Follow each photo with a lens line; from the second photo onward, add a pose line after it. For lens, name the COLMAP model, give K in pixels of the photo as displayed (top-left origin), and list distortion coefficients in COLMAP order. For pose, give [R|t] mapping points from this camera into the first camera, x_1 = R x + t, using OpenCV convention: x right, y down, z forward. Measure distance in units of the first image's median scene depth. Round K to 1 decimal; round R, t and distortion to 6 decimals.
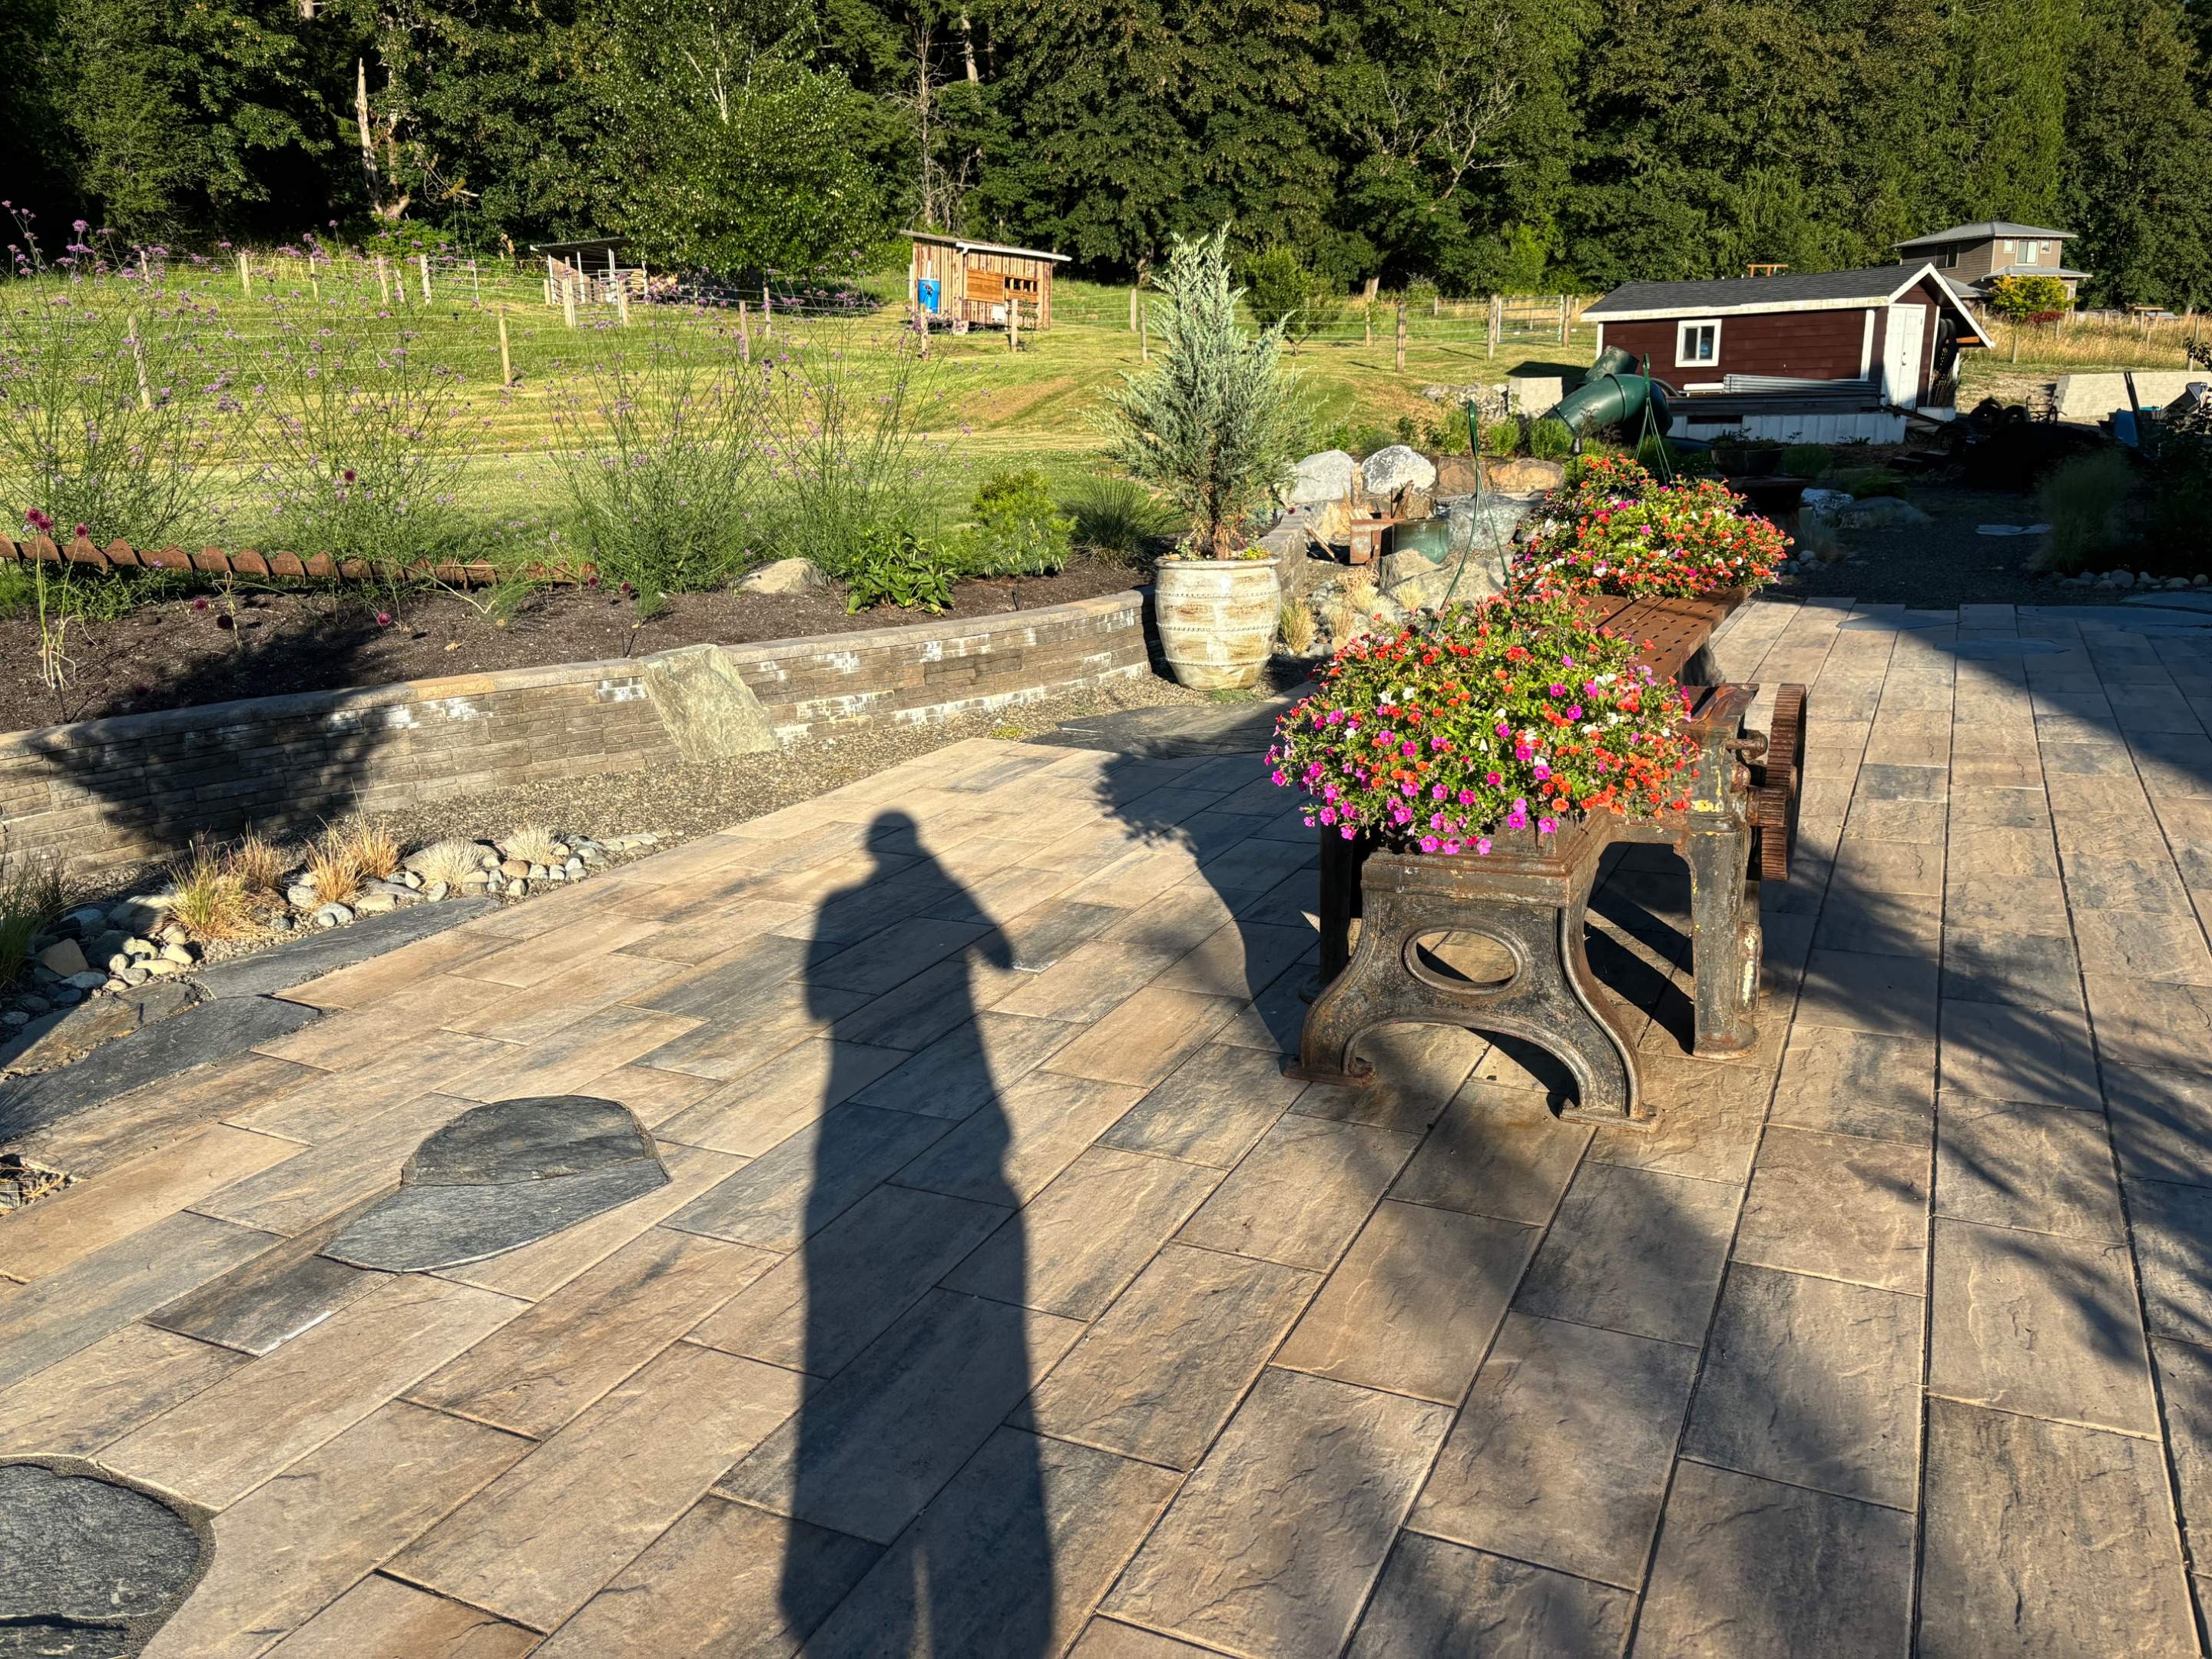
lens RADIAL K [[1679.7, 0, 1104.1], [0, 1679.7, 829.1], [0, 0, 1]] dist [0.041789, -0.041851]
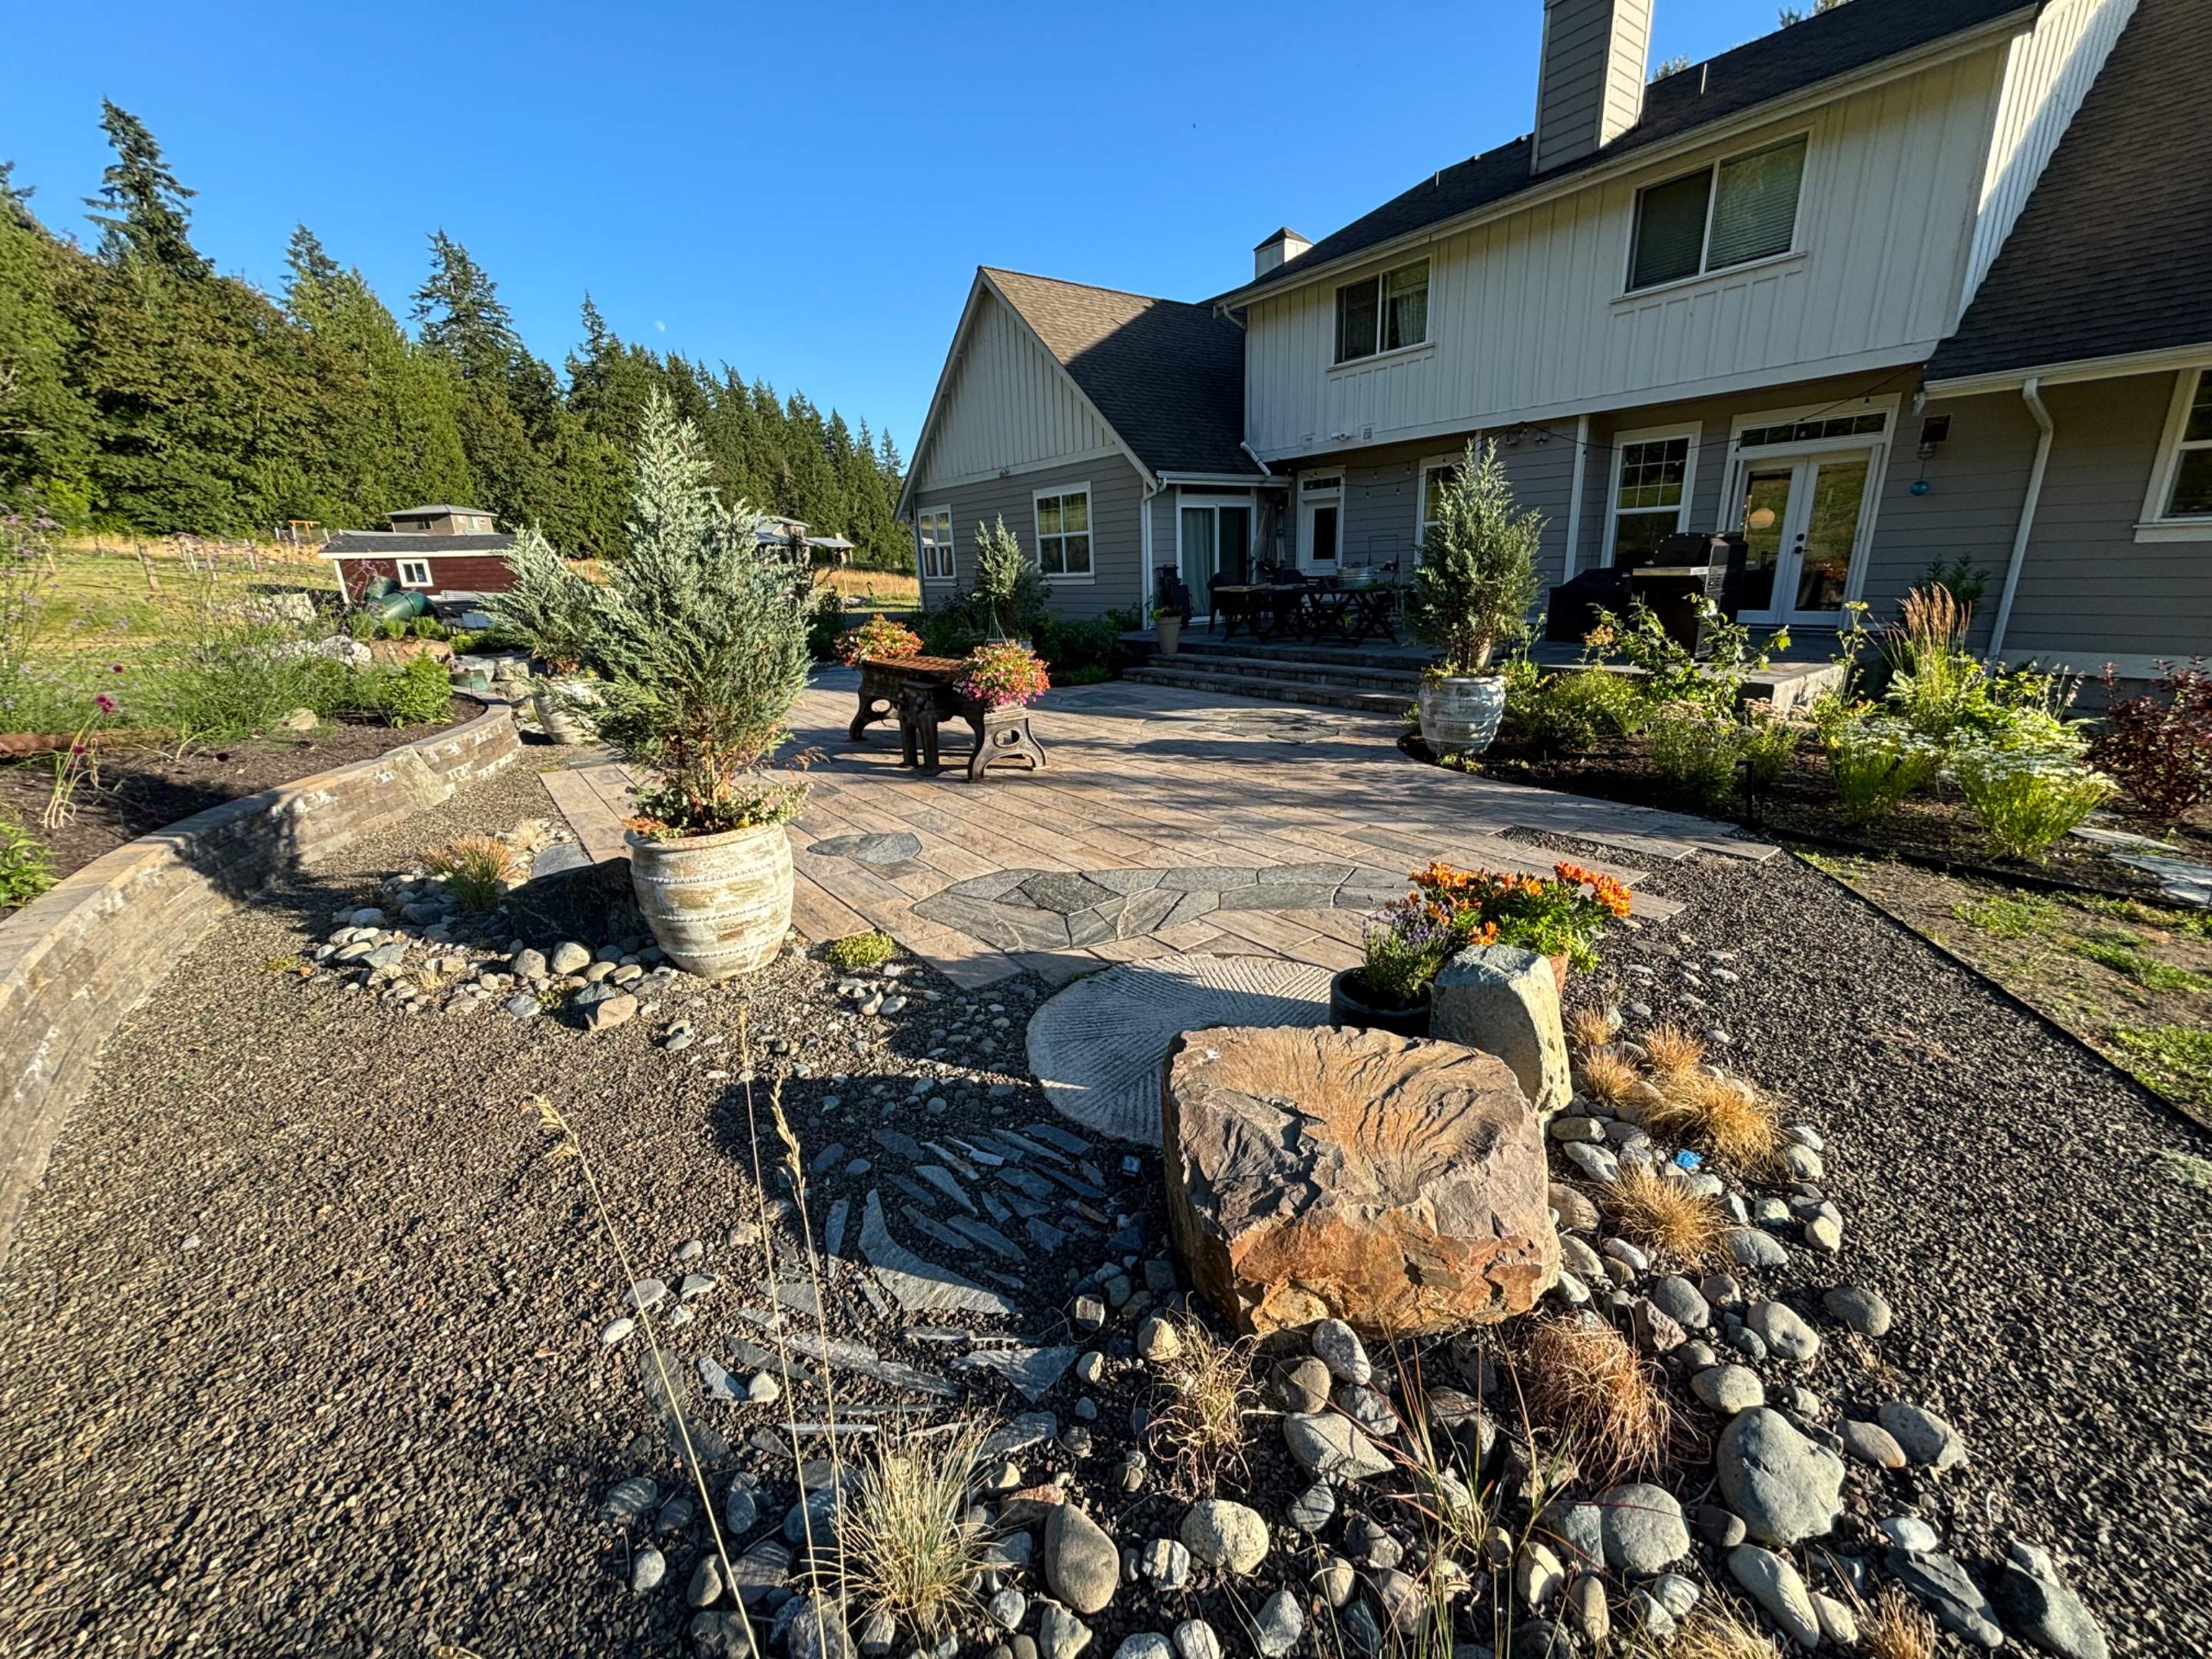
lens RADIAL K [[894.2, 0, 1108.9], [0, 894.2, 829.6], [0, 0, 1]] dist [-0.001902, 0.000882]
pose [[0.452379, -0.243215, 0.858021, -0.103844], [0.242071, 0.959462, 0.144341, 0.002755], [-0.858344, 0.142405, 0.492916, -0.013561]]
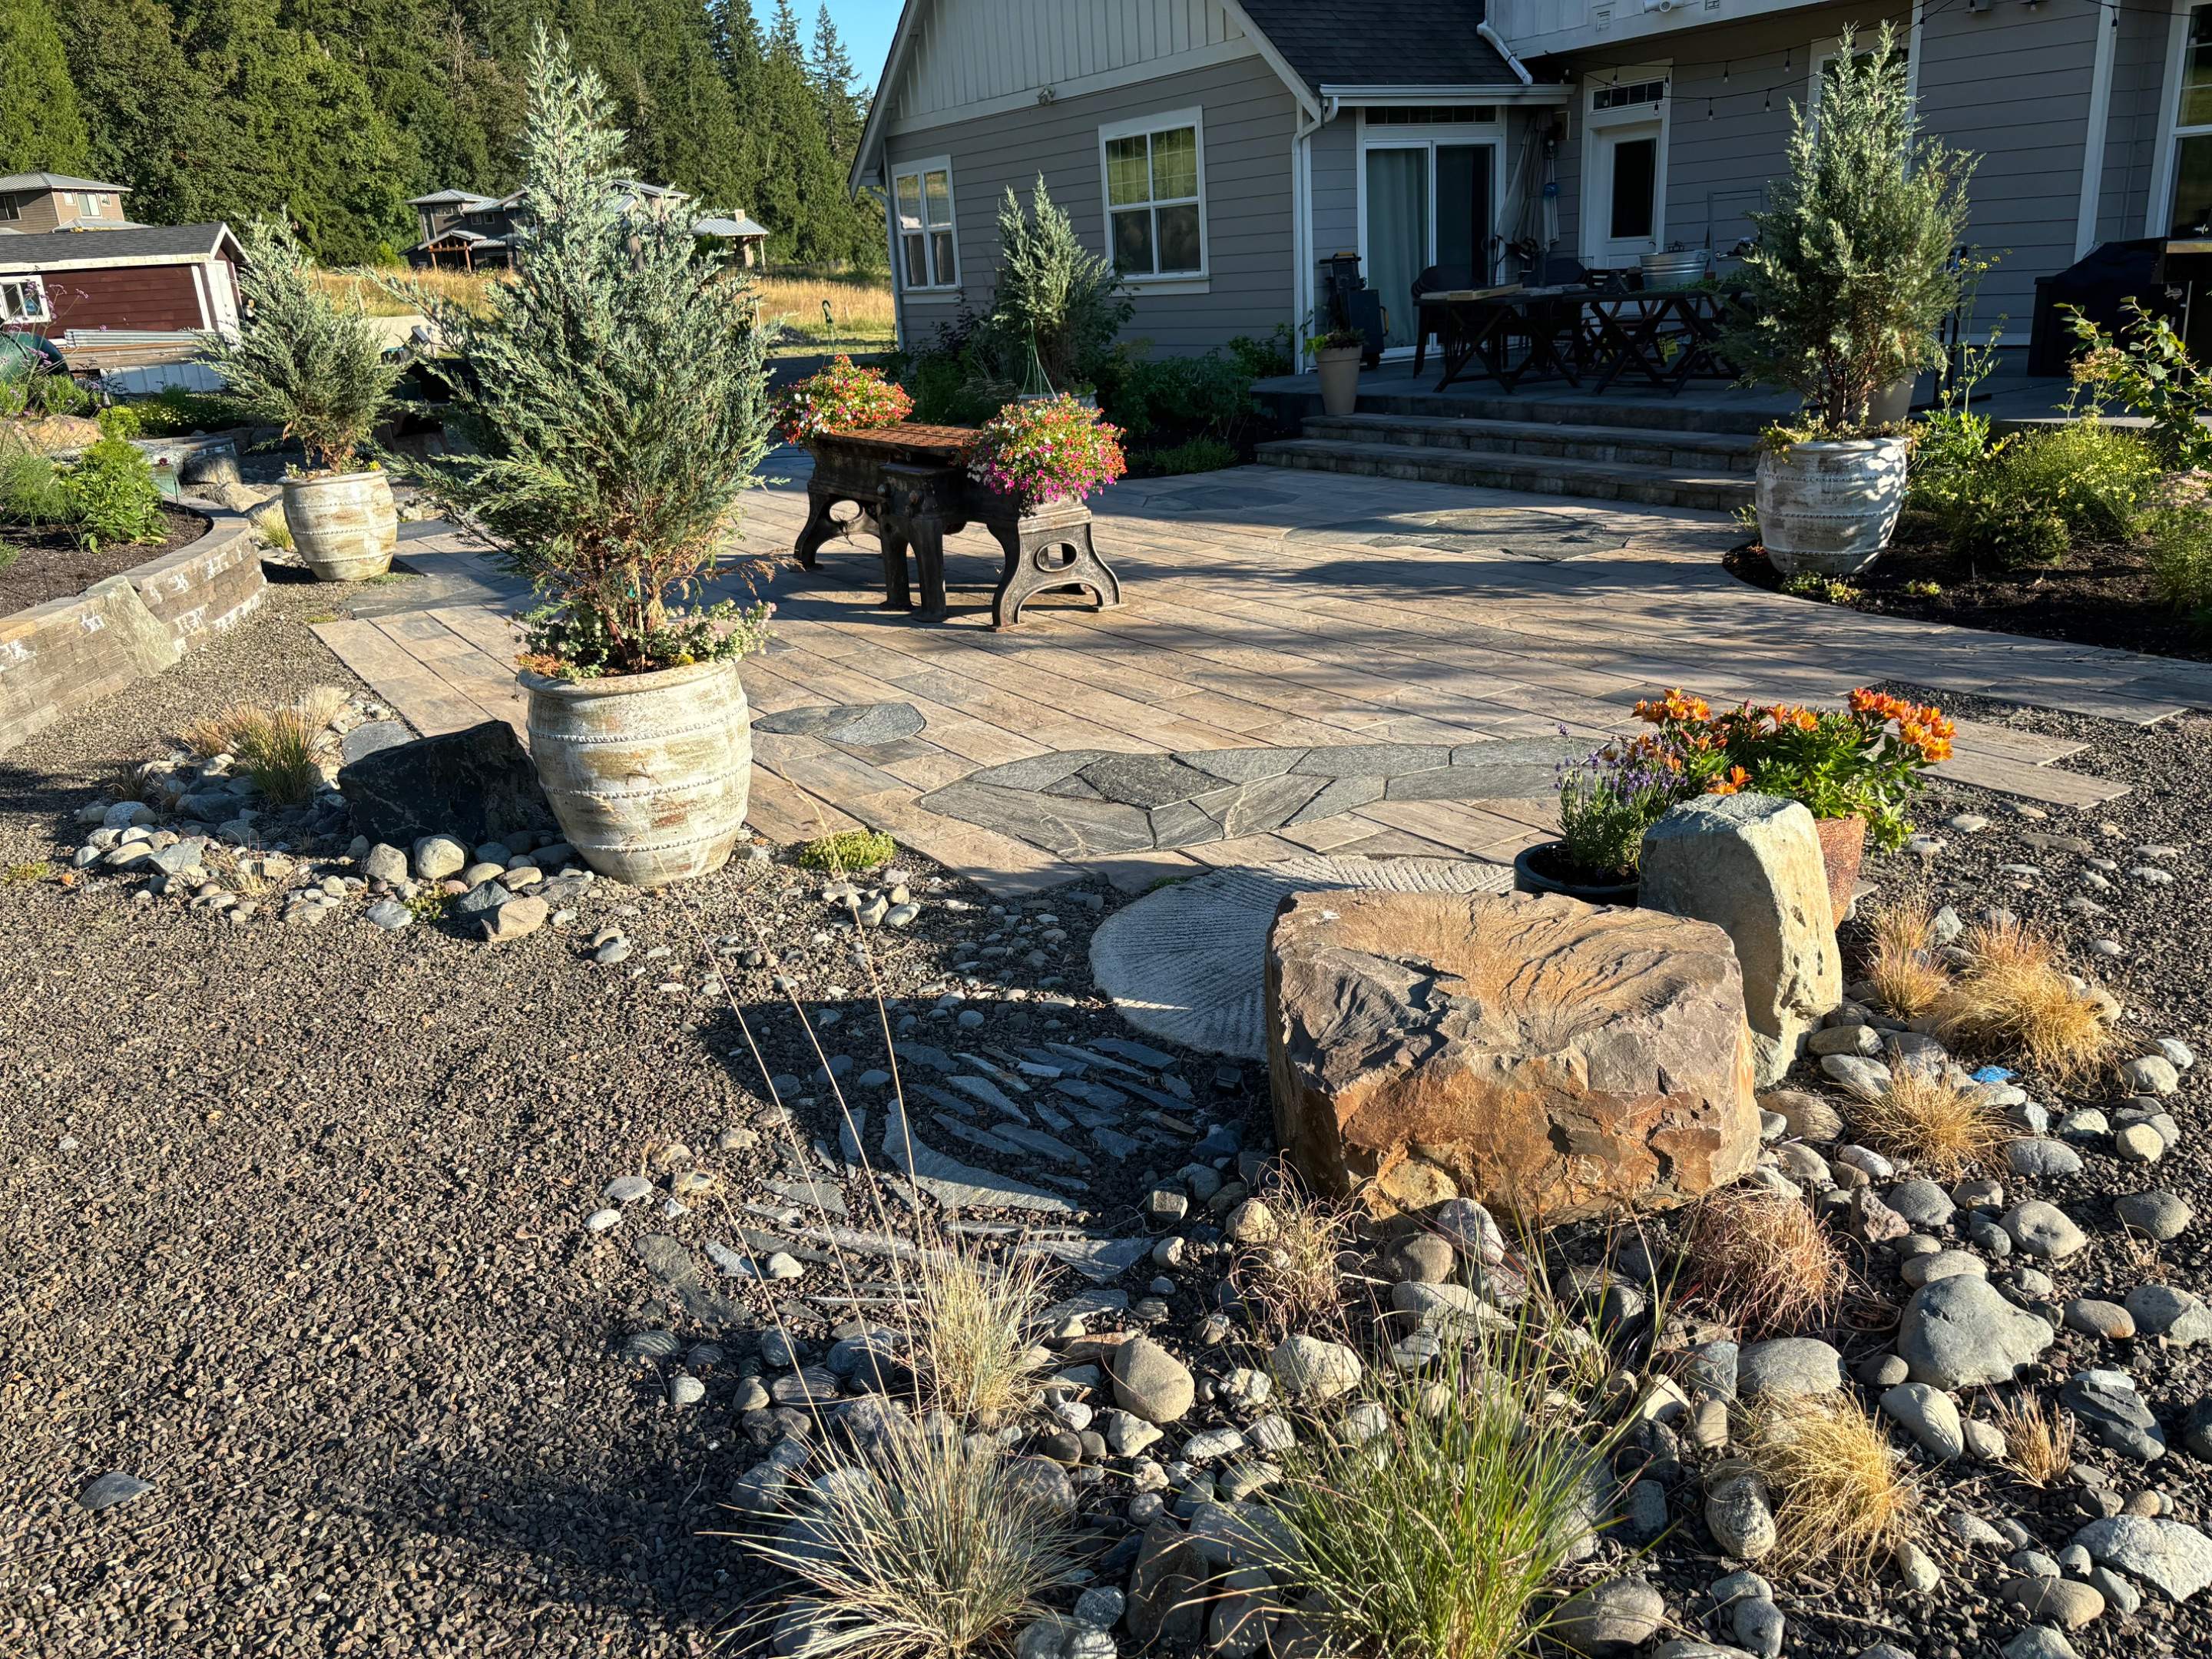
lens RADIAL K [[1679.7, 0, 1105.6], [0, 1679.7, 820.2], [0, 0, 1]] dist [0.041789, -0.041851]
pose [[0.519821, -0.272692, 0.809584, -0.122078], [0.255237, 0.953974, 0.157443, 0.005309], [-0.815255, 0.124794, 0.565497, -0.024516]]
